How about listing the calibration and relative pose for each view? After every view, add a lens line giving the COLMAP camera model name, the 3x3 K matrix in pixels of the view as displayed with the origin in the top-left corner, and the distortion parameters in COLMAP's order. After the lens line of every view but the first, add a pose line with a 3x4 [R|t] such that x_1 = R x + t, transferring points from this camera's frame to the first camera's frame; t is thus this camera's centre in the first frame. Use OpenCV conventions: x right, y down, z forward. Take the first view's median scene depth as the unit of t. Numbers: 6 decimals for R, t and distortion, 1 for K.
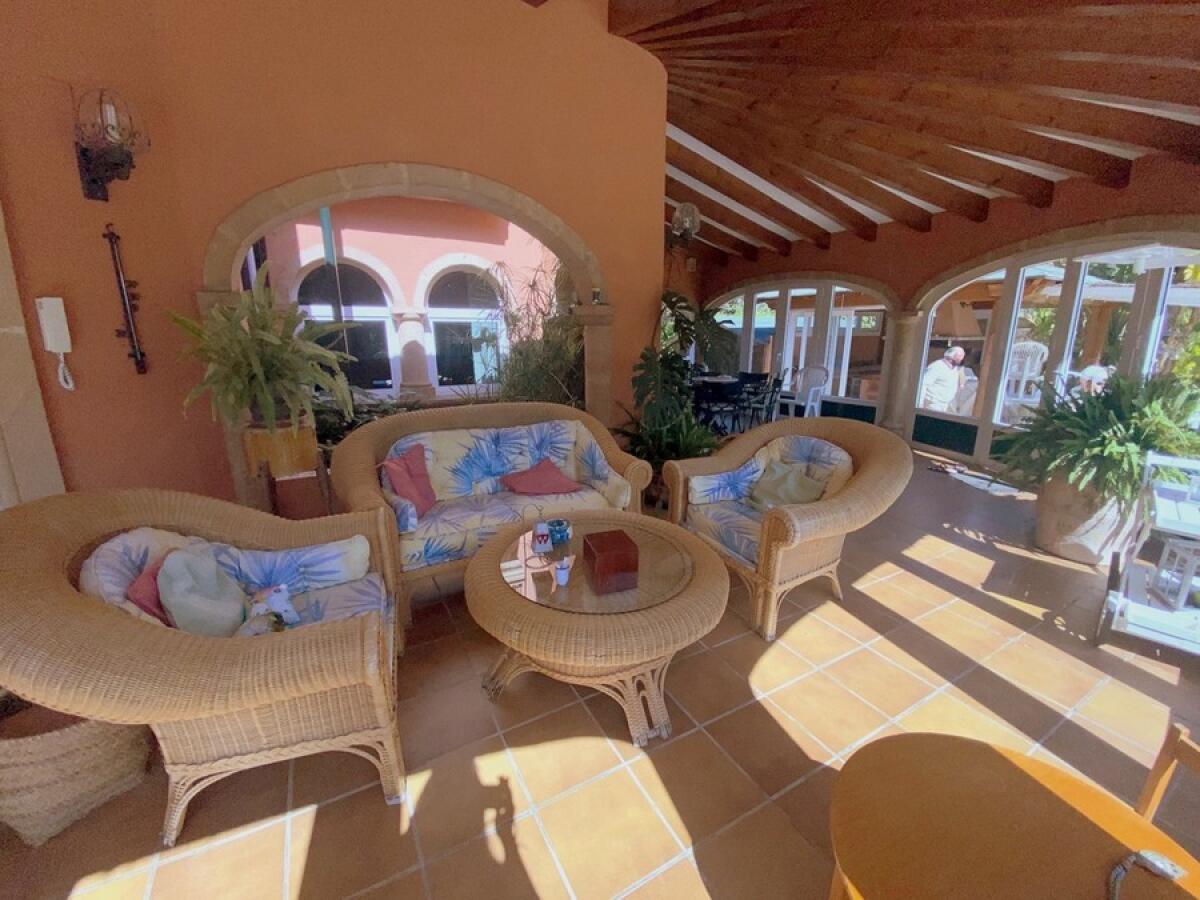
lens RADIAL K [[481.6, 0, 589.9], [0, 481.6, 445.7], [0, 0, 1]] dist [0.023086, -0.023038]
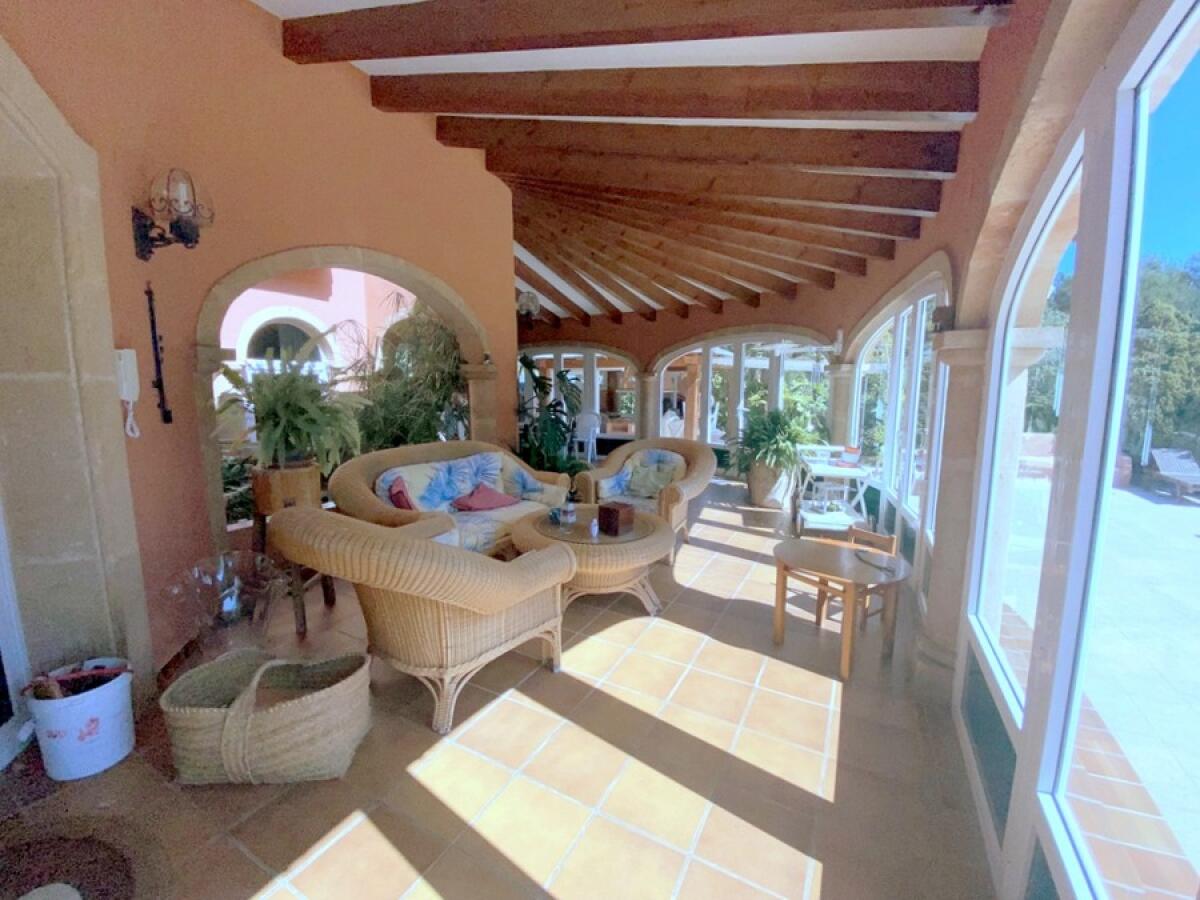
lens RADIAL K [[481.6, 0, 589.9], [0, 481.6, 445.7], [0, 0, 1]] dist [0.023086, -0.023038]
pose [[0.854414, -0.060866, 0.516015, -0.542027], [0.116150, 0.990358, -0.075503, 0.063646], [-0.506444, 0.124446, 0.853246, -0.258423]]
